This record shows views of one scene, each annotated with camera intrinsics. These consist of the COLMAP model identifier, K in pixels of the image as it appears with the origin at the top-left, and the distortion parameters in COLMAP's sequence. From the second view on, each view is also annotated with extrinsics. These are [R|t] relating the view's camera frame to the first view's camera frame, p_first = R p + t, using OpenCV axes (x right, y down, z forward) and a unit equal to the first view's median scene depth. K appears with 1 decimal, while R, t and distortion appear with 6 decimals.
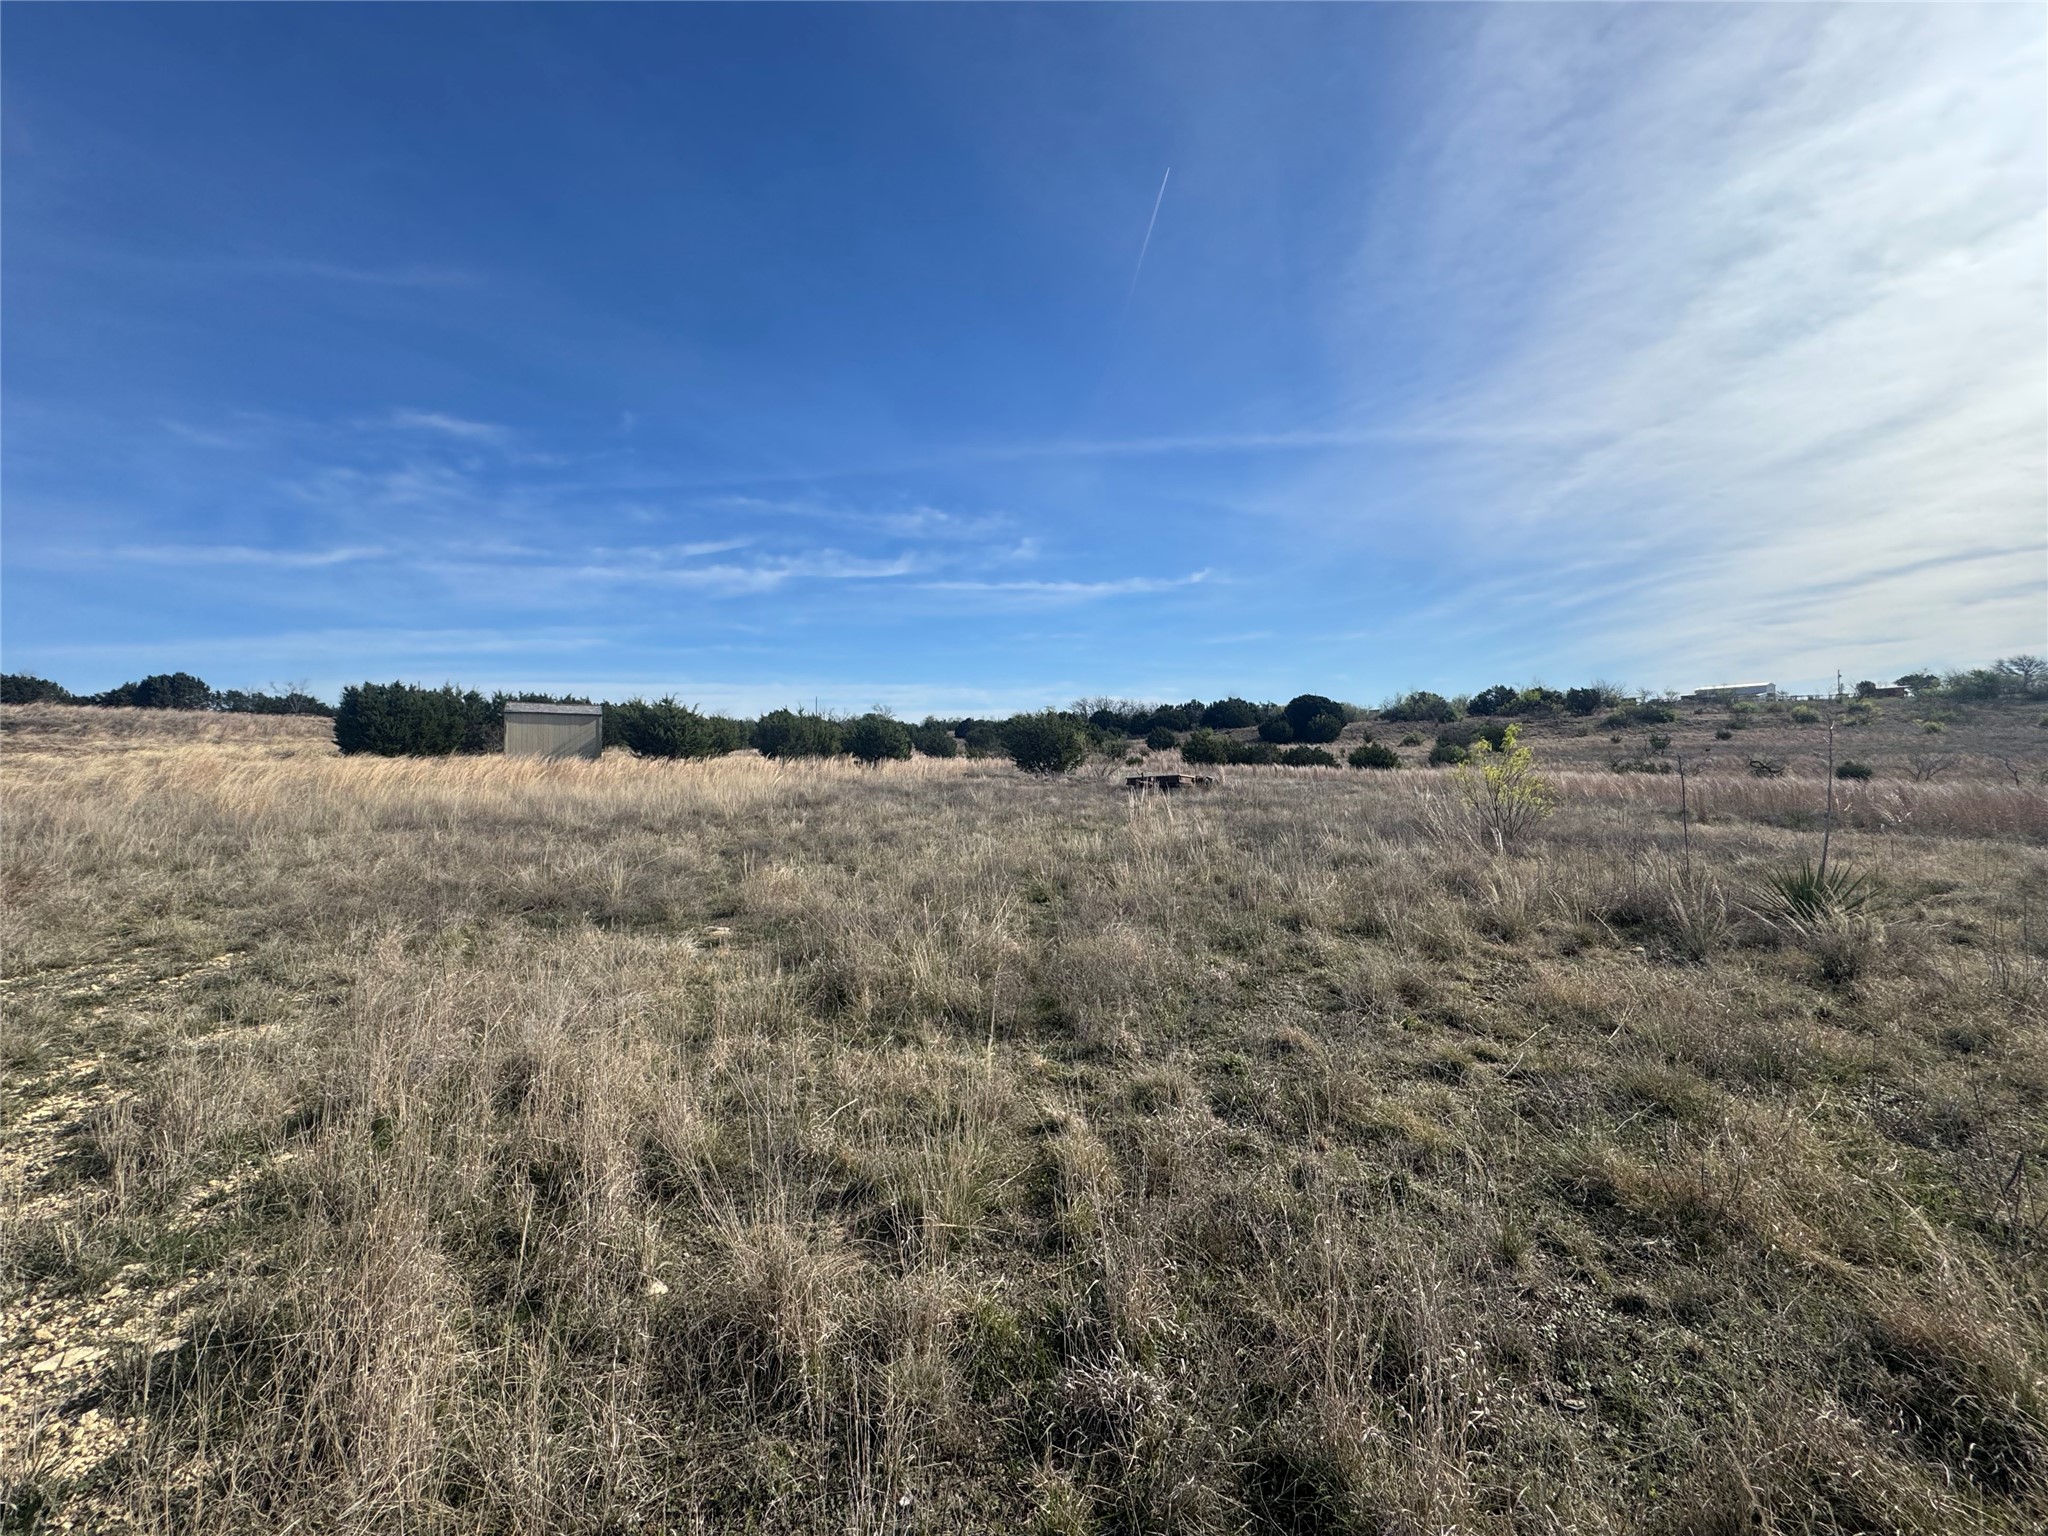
lens RADIAL K [[808.5, 0, 1024.5], [0, 808.5, 754.4], [0, 0, 1]] dist [-0.008488, 0.000599]
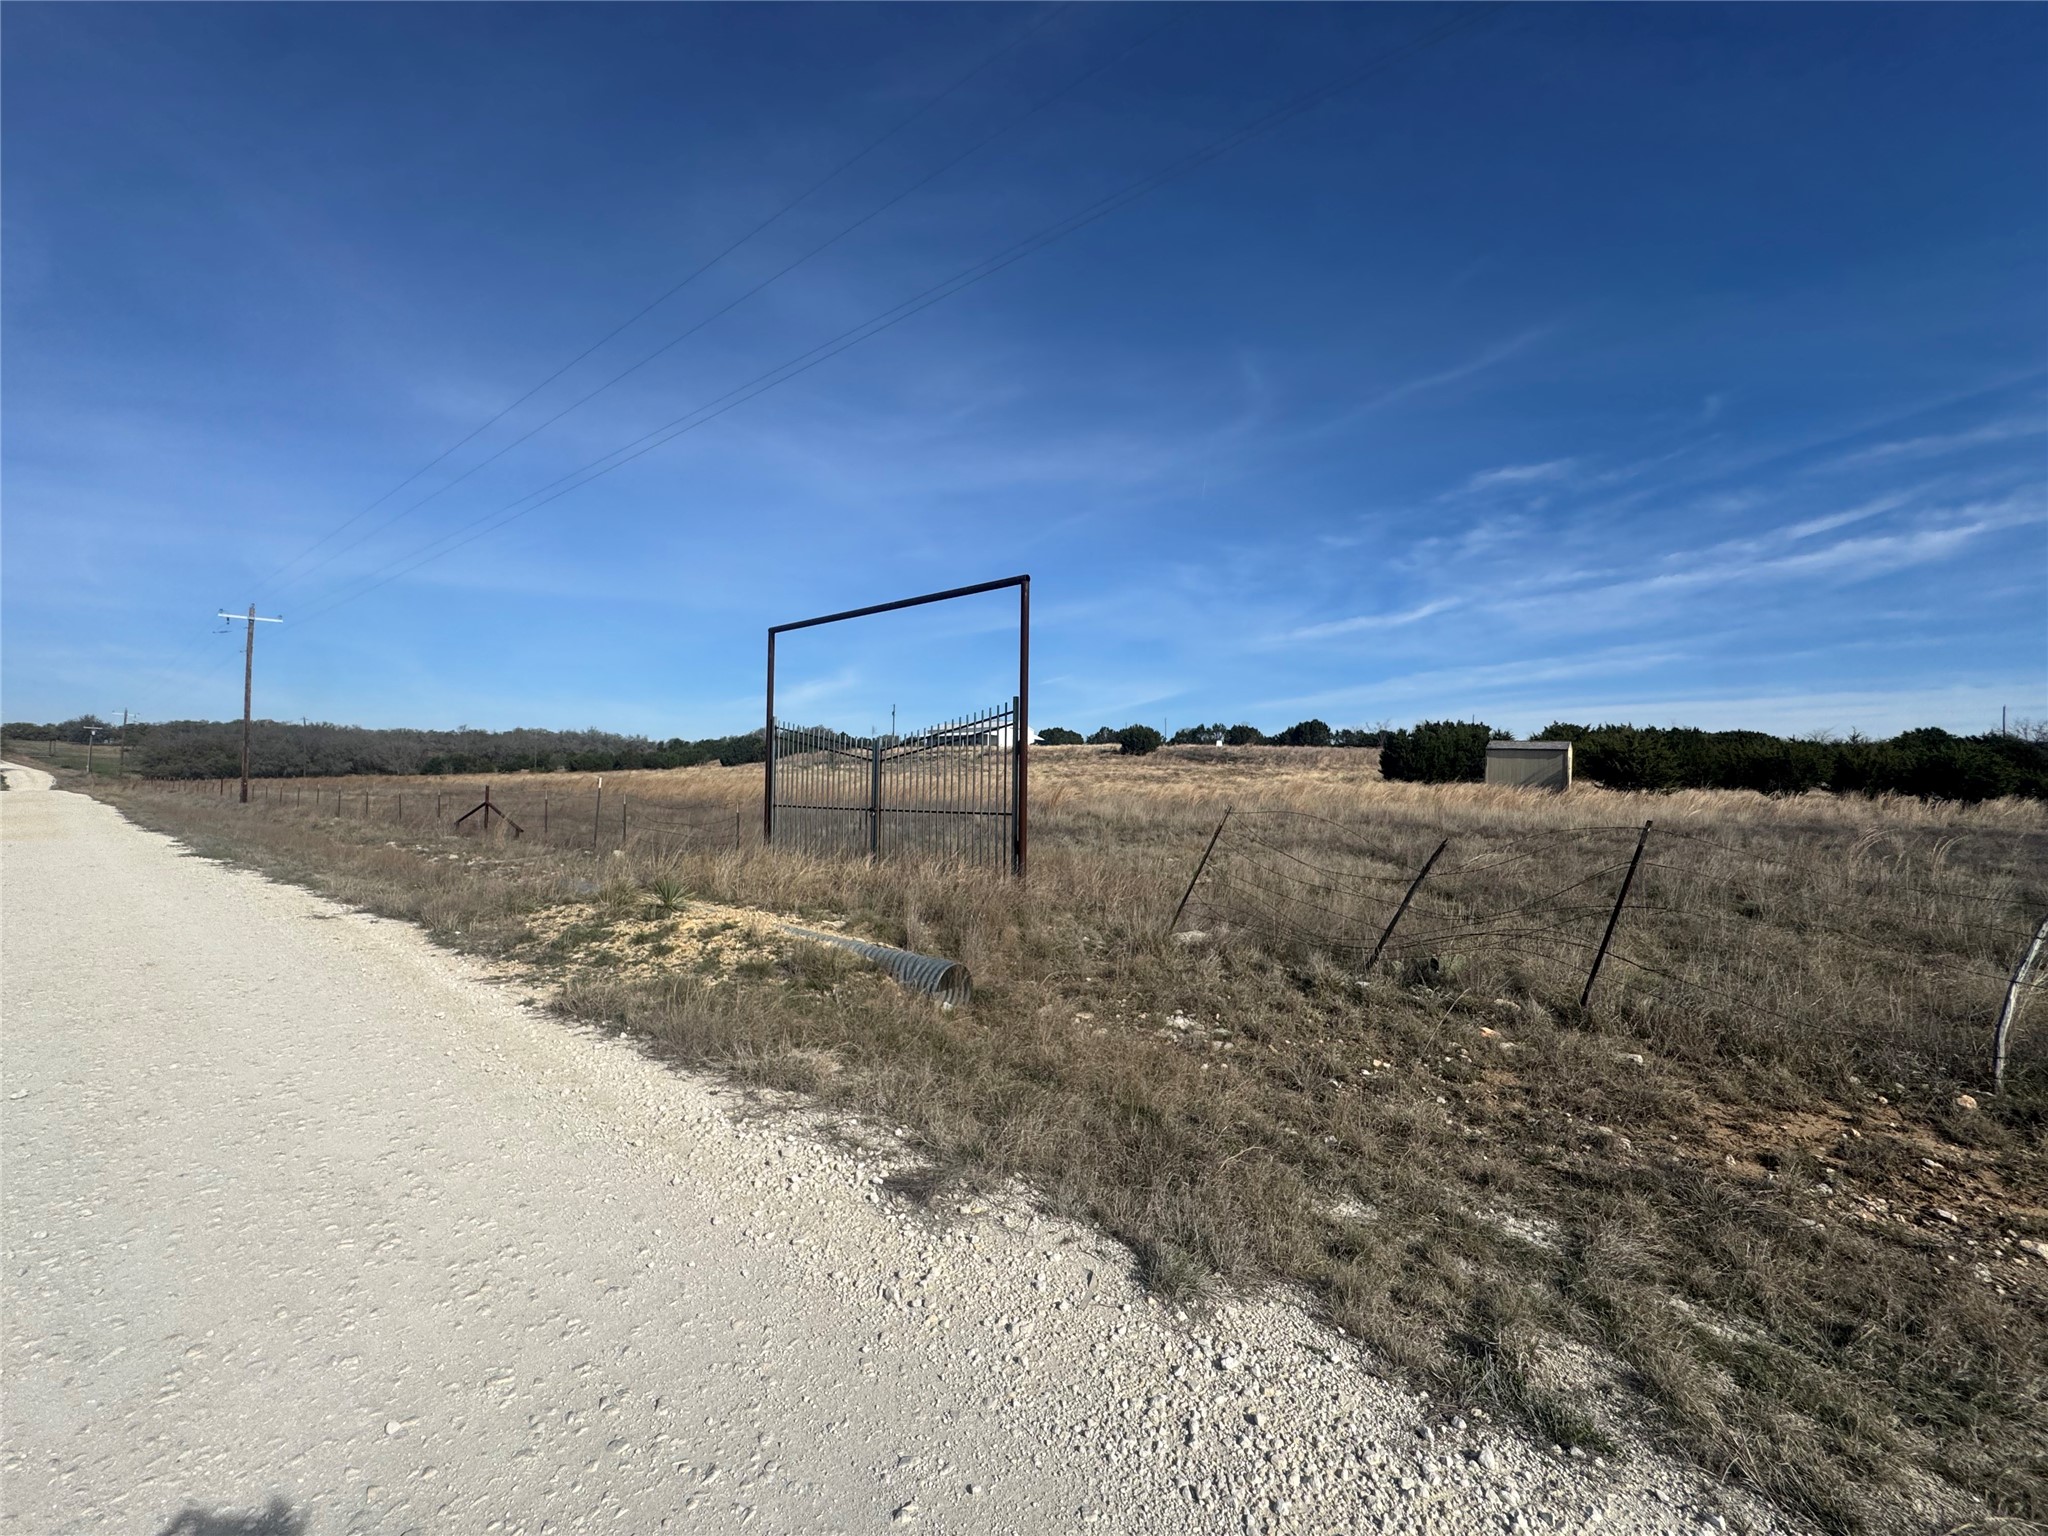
lens RADIAL K [[816.7, 0, 996.4], [0, 816.7, 830.7], [0, 0, 1]] dist [0.000013, 0.000139]
pose [[0.369440, 0.077719, -0.925999, 0.508782], [-0.019937, 0.996930, 0.075718, -0.002060], [0.929041, -0.009511, 0.369855, -0.389357]]
